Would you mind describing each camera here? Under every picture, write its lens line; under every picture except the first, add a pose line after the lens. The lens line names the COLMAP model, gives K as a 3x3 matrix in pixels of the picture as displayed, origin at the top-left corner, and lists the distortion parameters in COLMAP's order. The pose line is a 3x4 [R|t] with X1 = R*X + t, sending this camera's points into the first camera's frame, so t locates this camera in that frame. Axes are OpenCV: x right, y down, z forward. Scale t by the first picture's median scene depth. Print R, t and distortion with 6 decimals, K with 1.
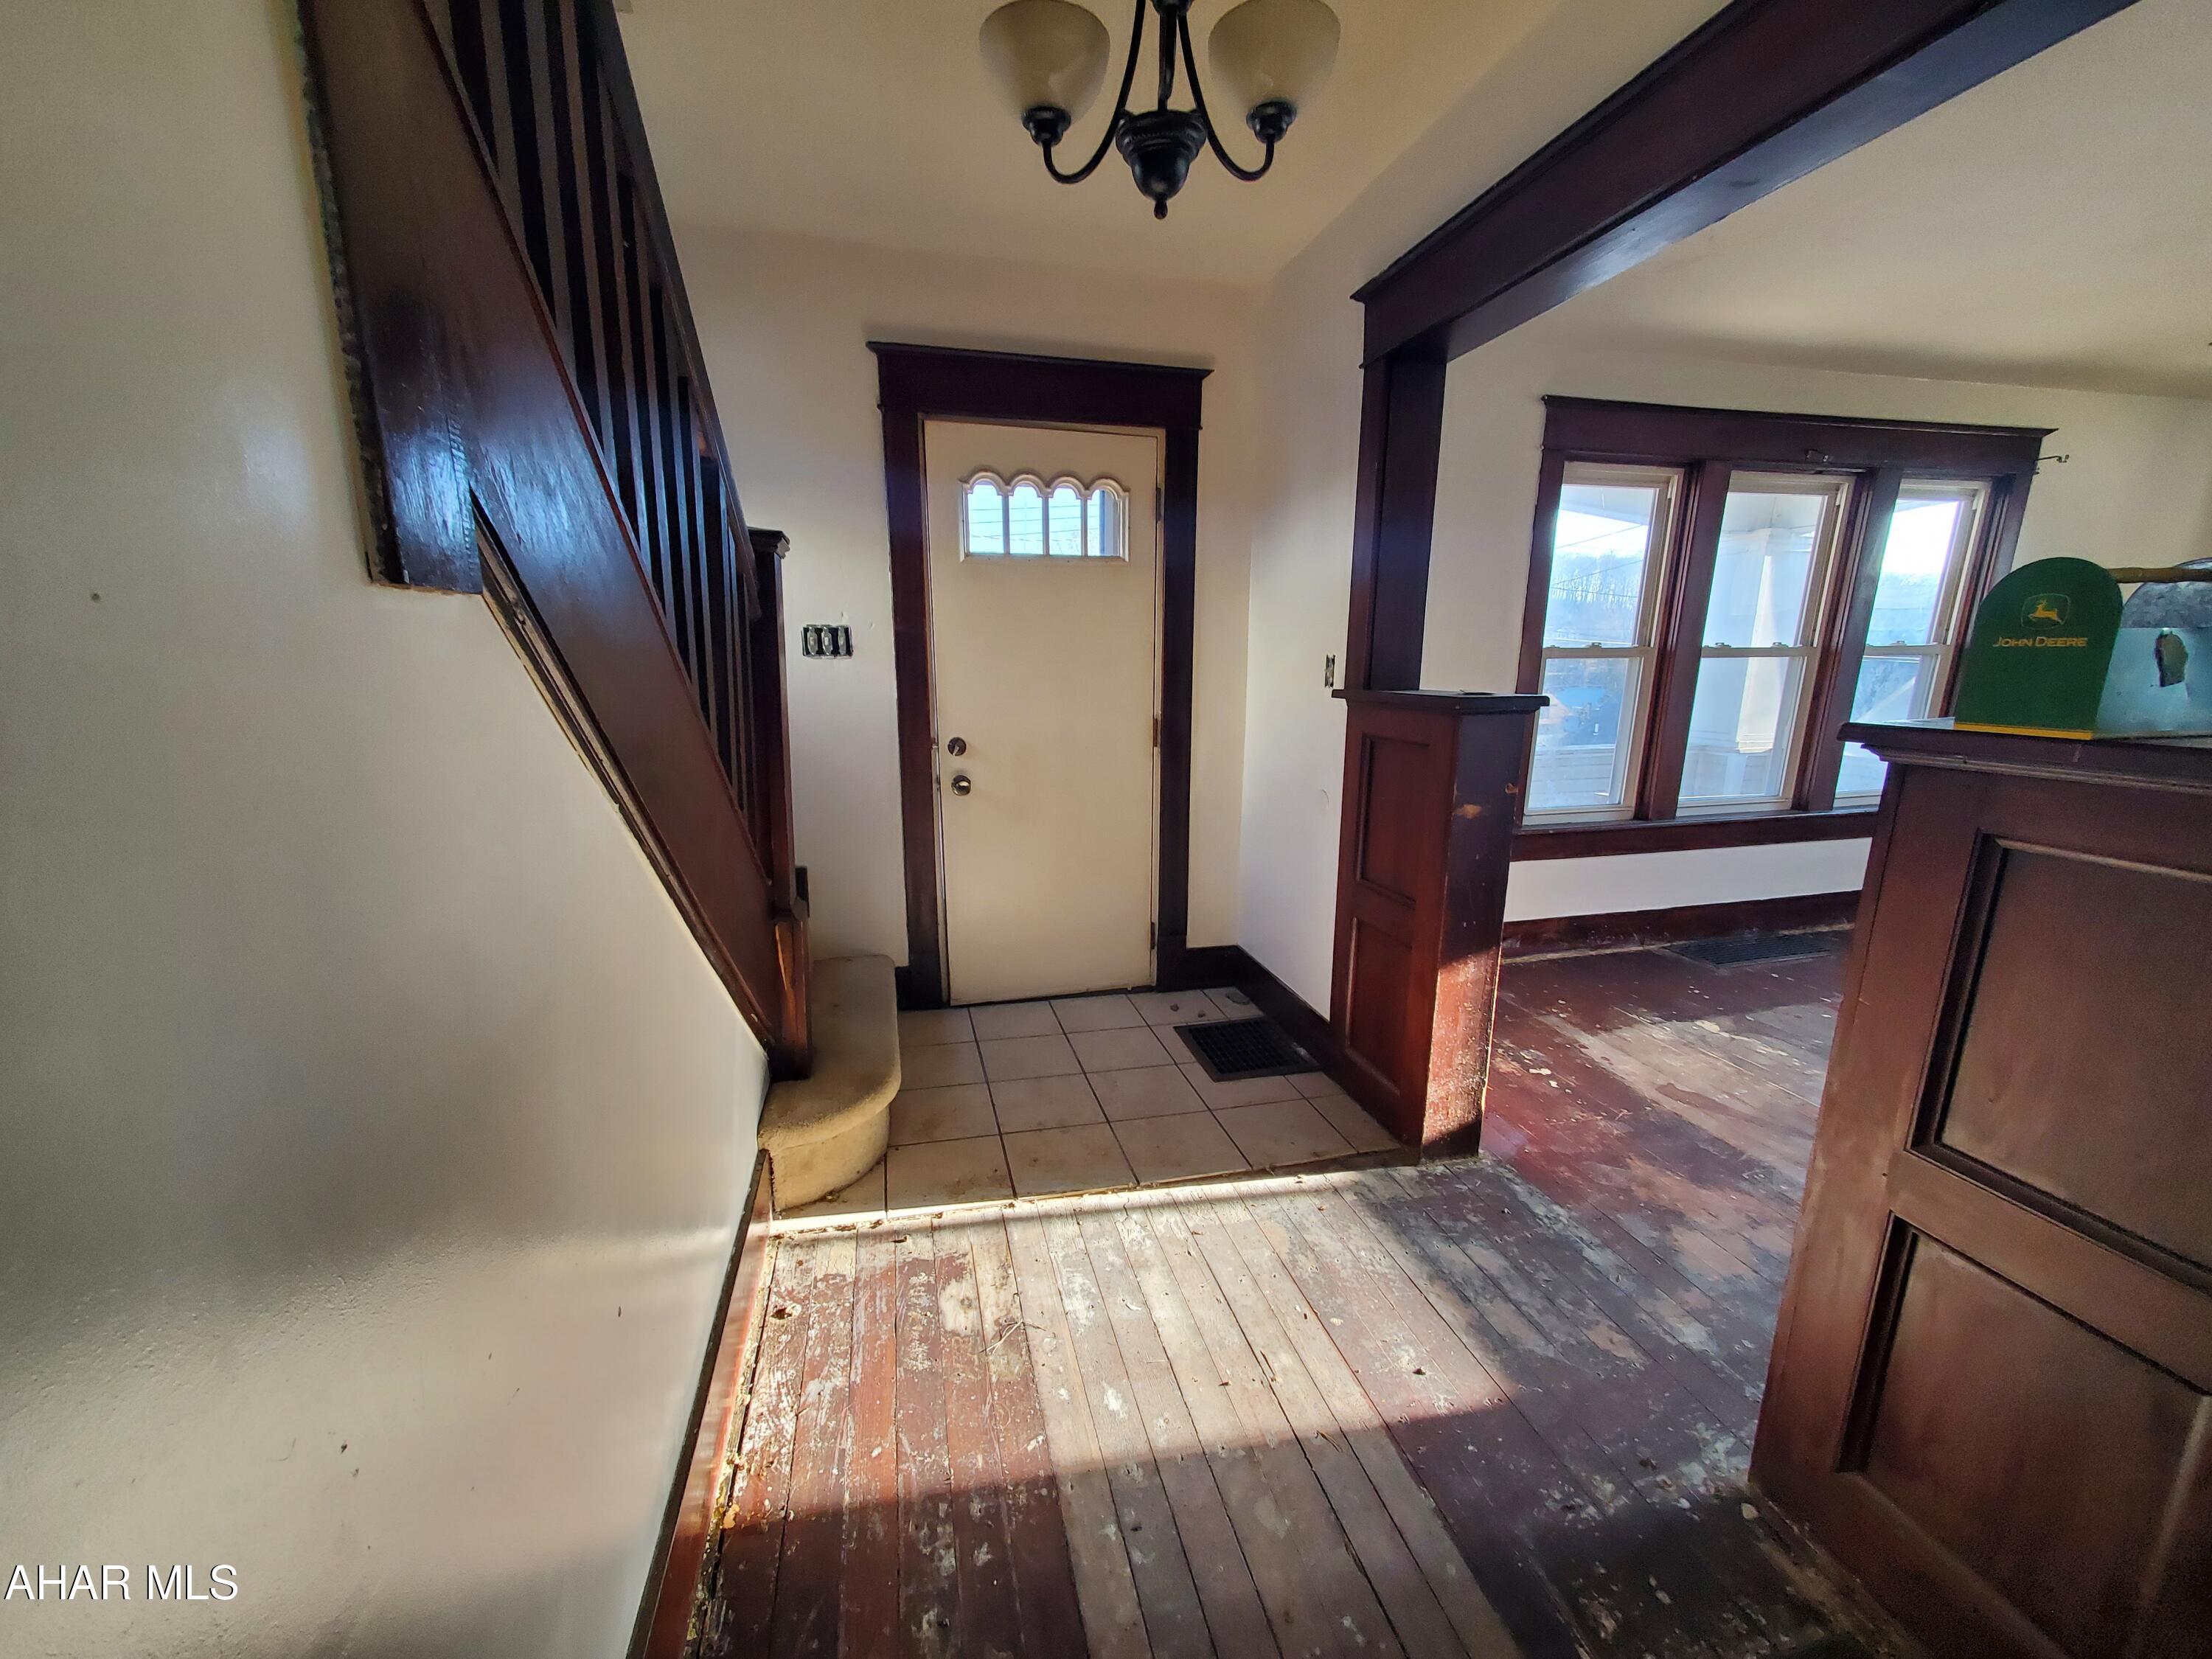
lens RADIAL K [[873.6, 0, 1104.0], [0, 873.6, 857.2], [0, 0, 1]] dist [0.006733, 0.000490]
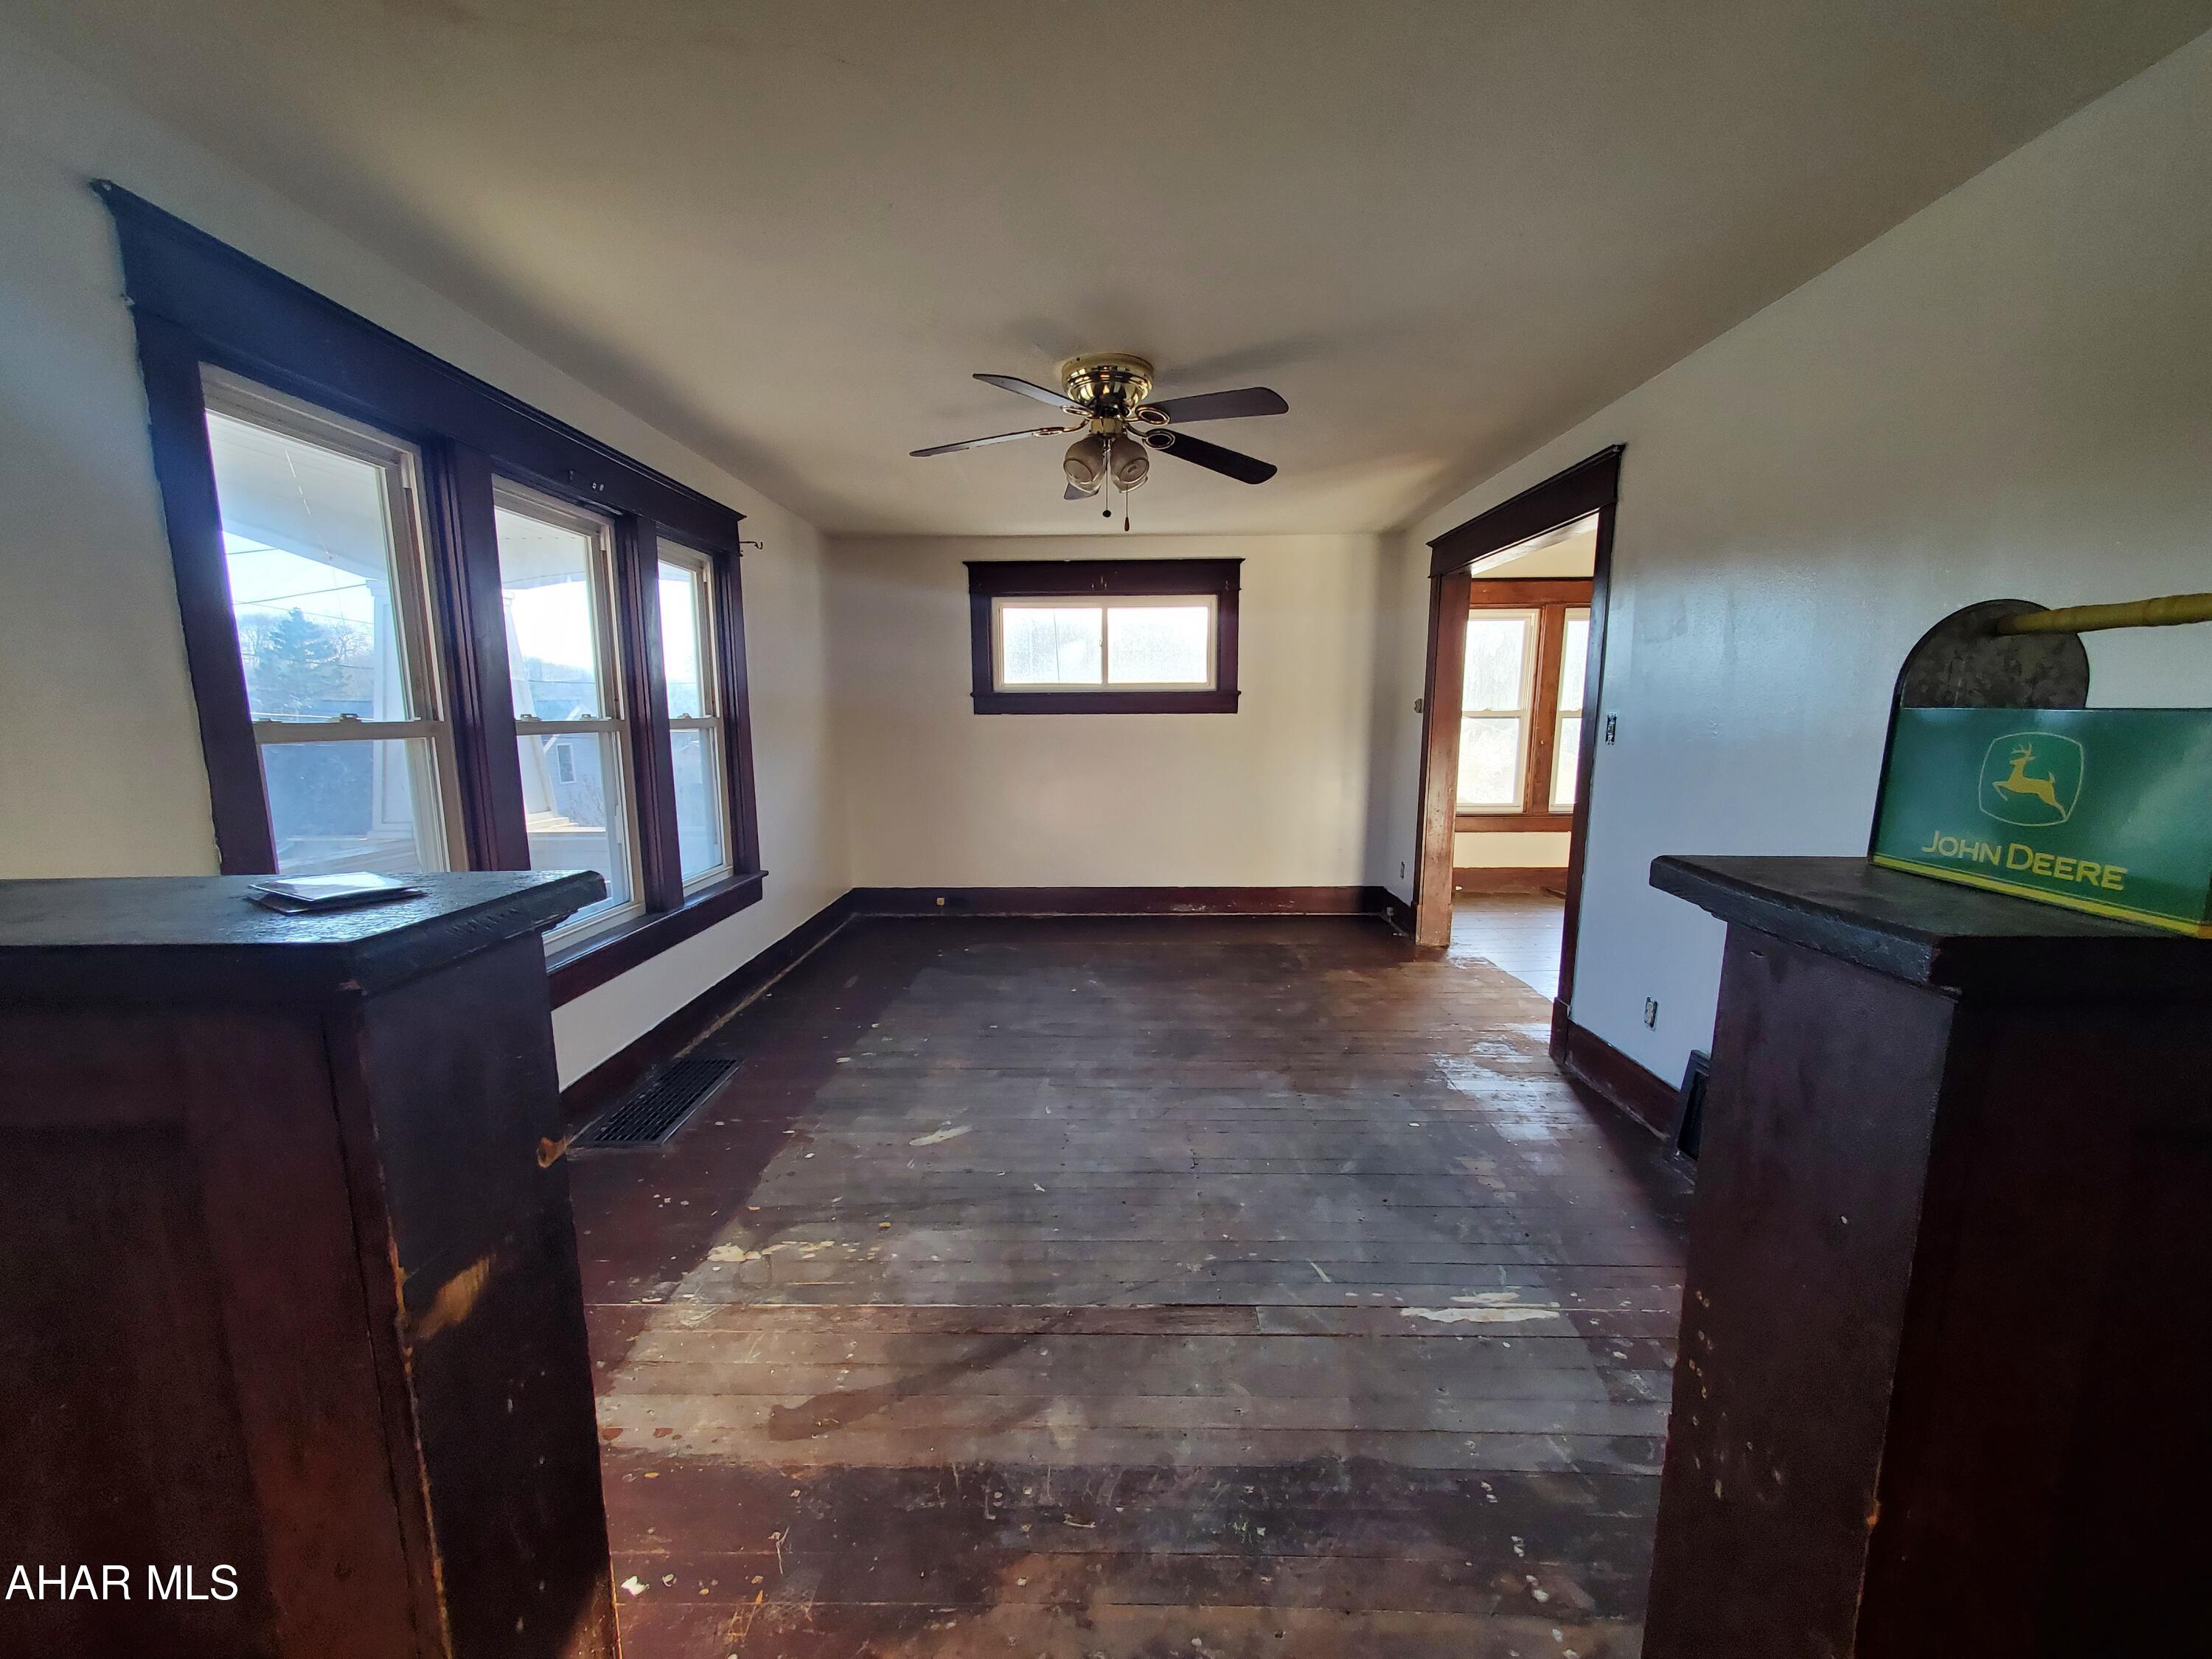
lens RADIAL K [[873.6, 0, 1104.0], [0, 873.6, 857.2], [0, 0, 1]] dist [0.006733, 0.000490]
pose [[0.249811, -0.155796, 0.955679, 0.176221], [0.222521, 0.969793, 0.099930, -0.146328], [-0.942379, 0.187695, 0.276933, 0.568107]]
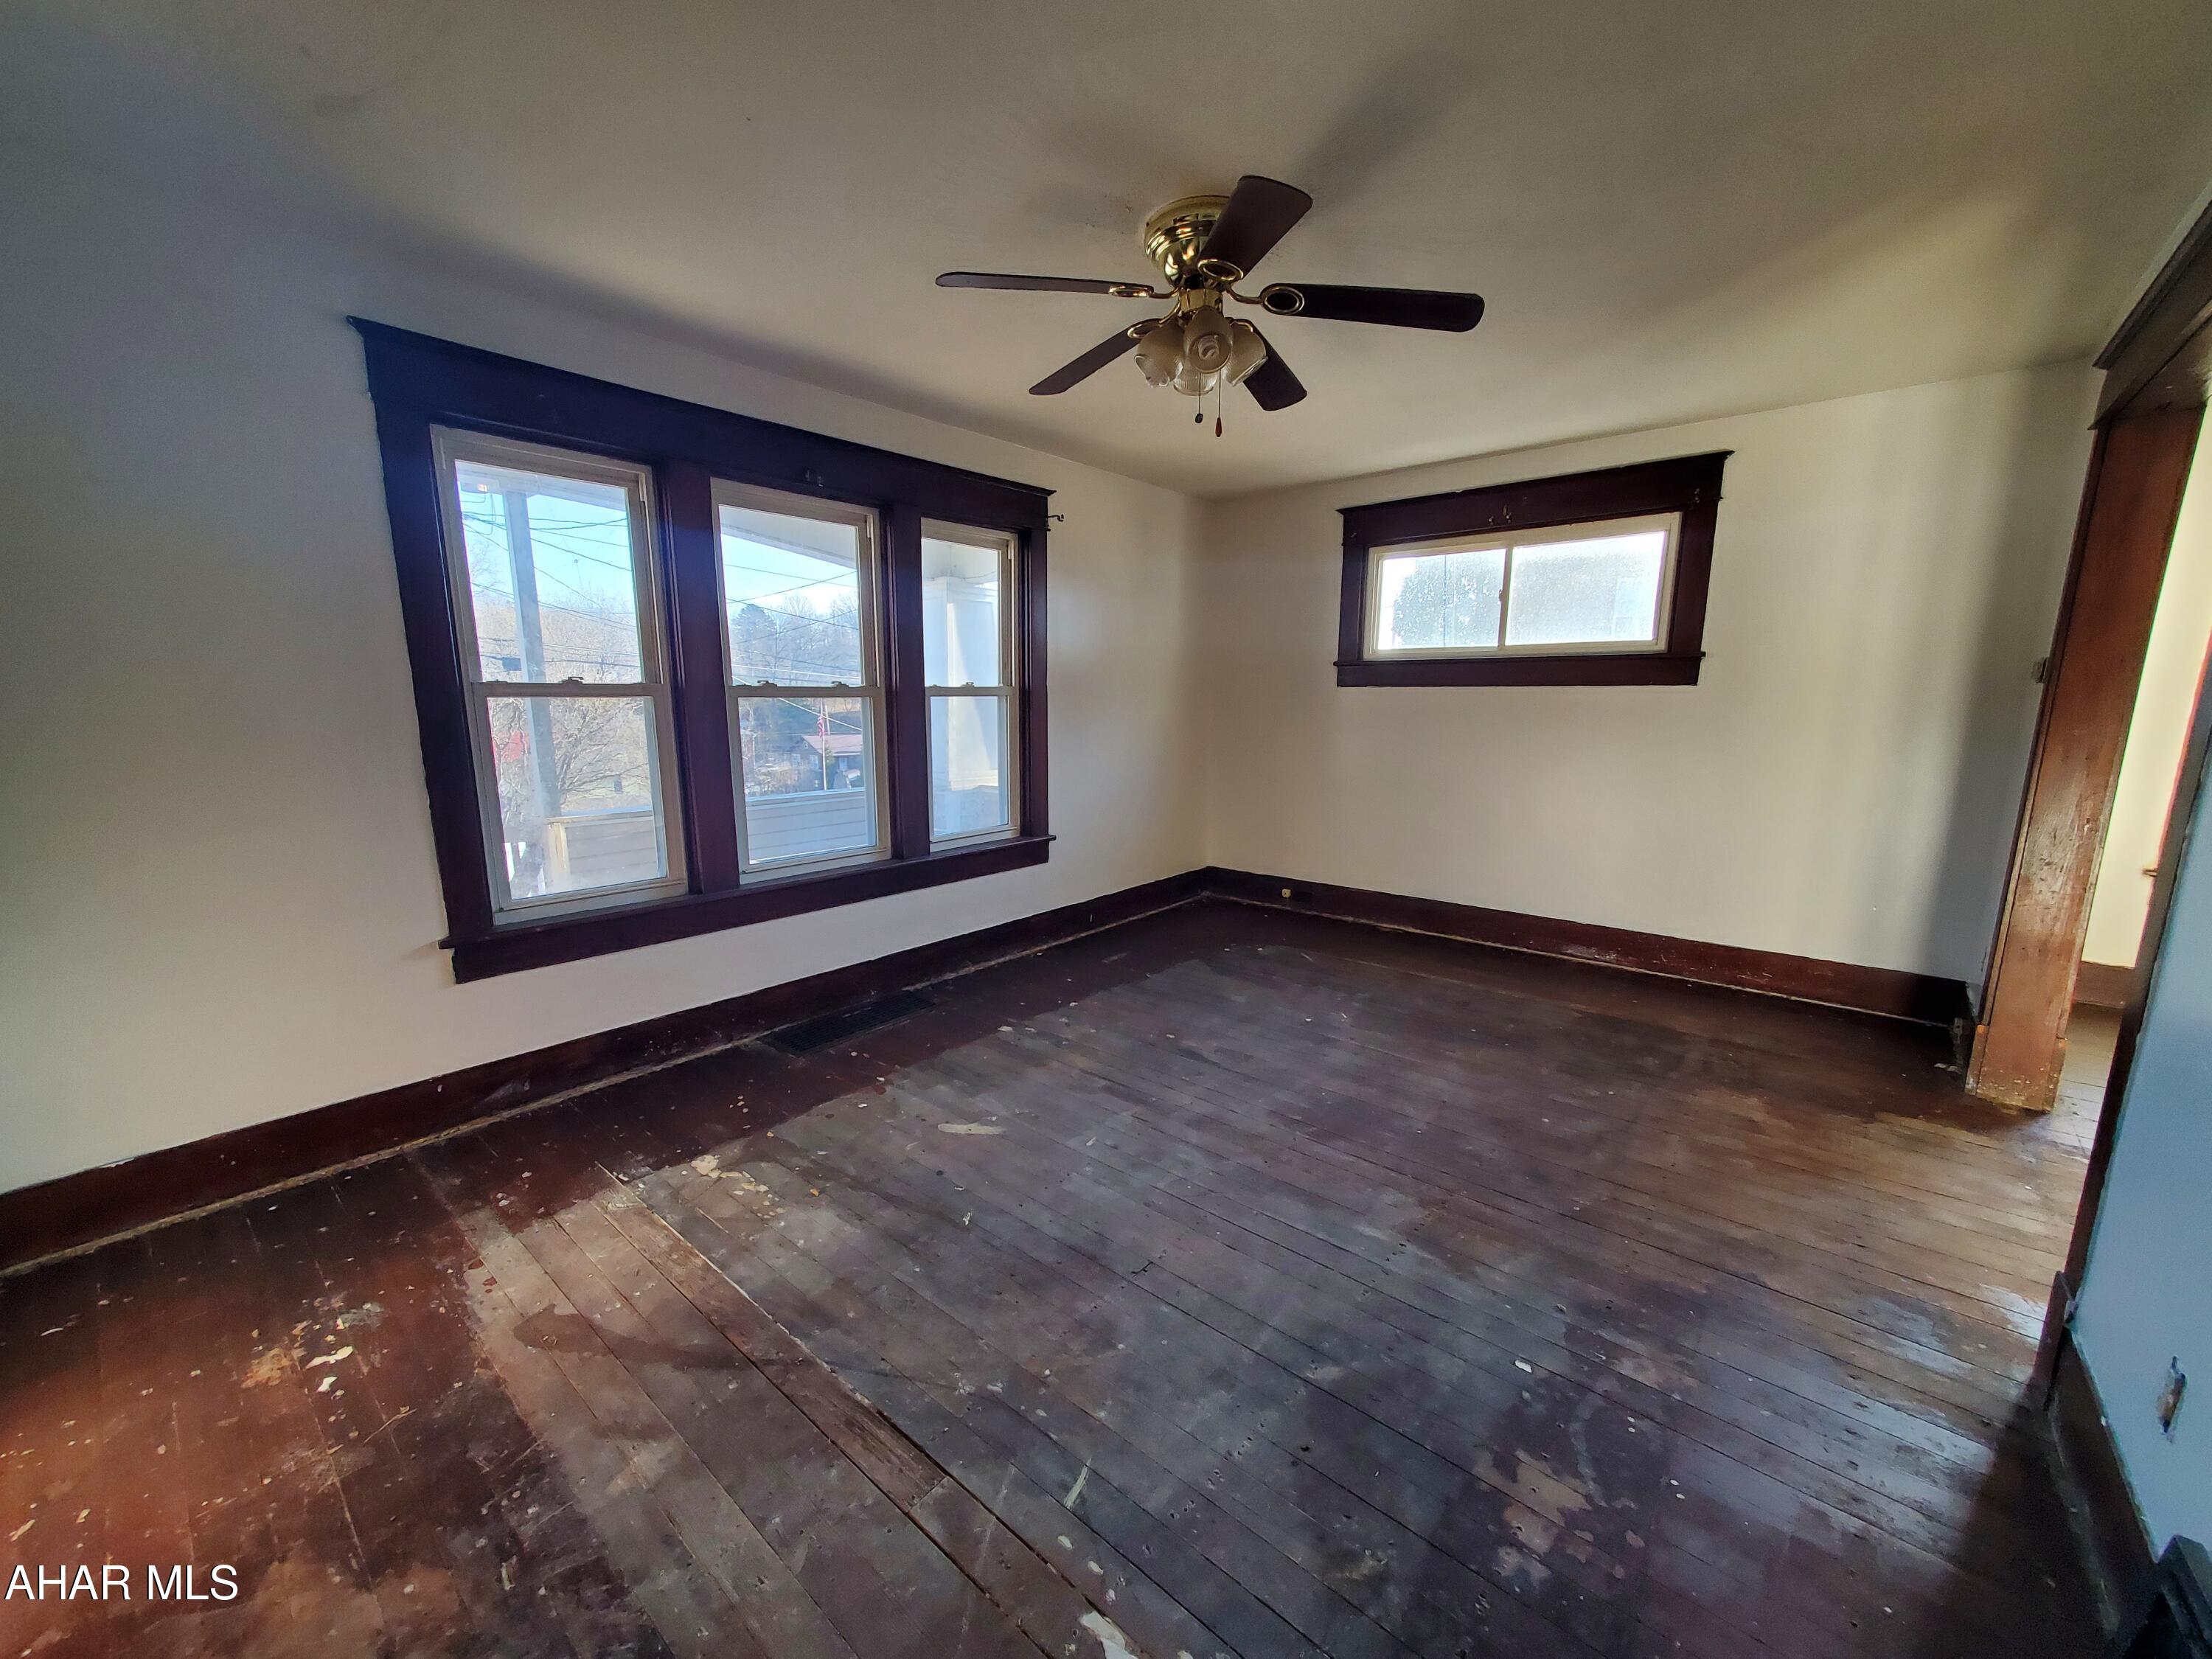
lens RADIAL K [[873.6, 0, 1104.0], [0, 873.6, 857.2], [0, 0, 1]] dist [0.006733, 0.000490]
pose [[0.813977, -0.103470, 0.571608, 0.690607], [0.127223, 0.991873, -0.001623, -0.039822], [-0.566794, 0.074042, 0.820525, 0.168741]]
